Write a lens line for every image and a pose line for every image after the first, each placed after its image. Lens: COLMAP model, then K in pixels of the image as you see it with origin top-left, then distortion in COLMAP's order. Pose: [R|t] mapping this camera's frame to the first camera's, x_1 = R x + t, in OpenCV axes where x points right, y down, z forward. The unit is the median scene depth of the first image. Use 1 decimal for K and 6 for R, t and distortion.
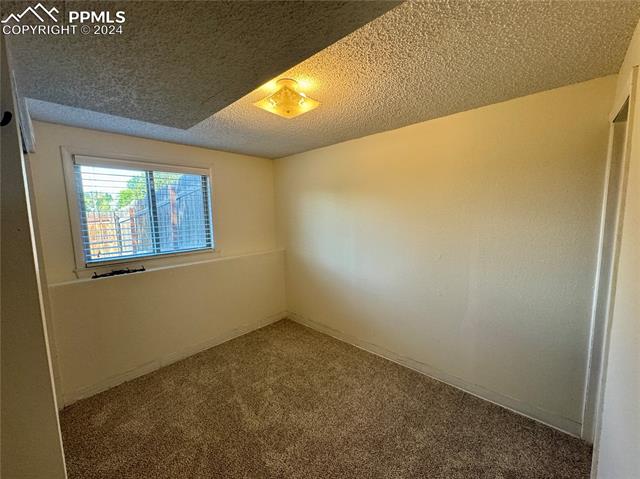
lens RADIAL K [[260.3, 0, 322.2], [0, 260.3, 241.9], [0, 0, 1]] dist [-0.001158, -0.000226]
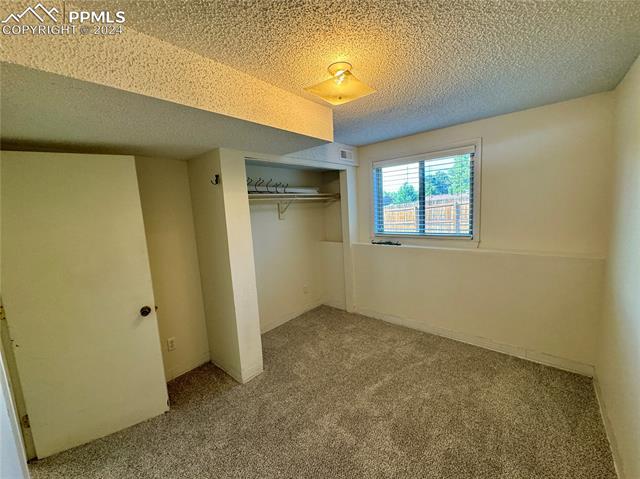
lens RADIAL K [[256.5, 0, 317.7], [0, 256.5, 240.2], [0, 0, 1]] dist [0.000432, -0.000009]
pose [[0.001596, 0.147069, -0.989125, 0.502766], [-0.054113, 0.987690, 0.146768, -0.070238], [0.998534, 0.053291, 0.009534, 0.544028]]
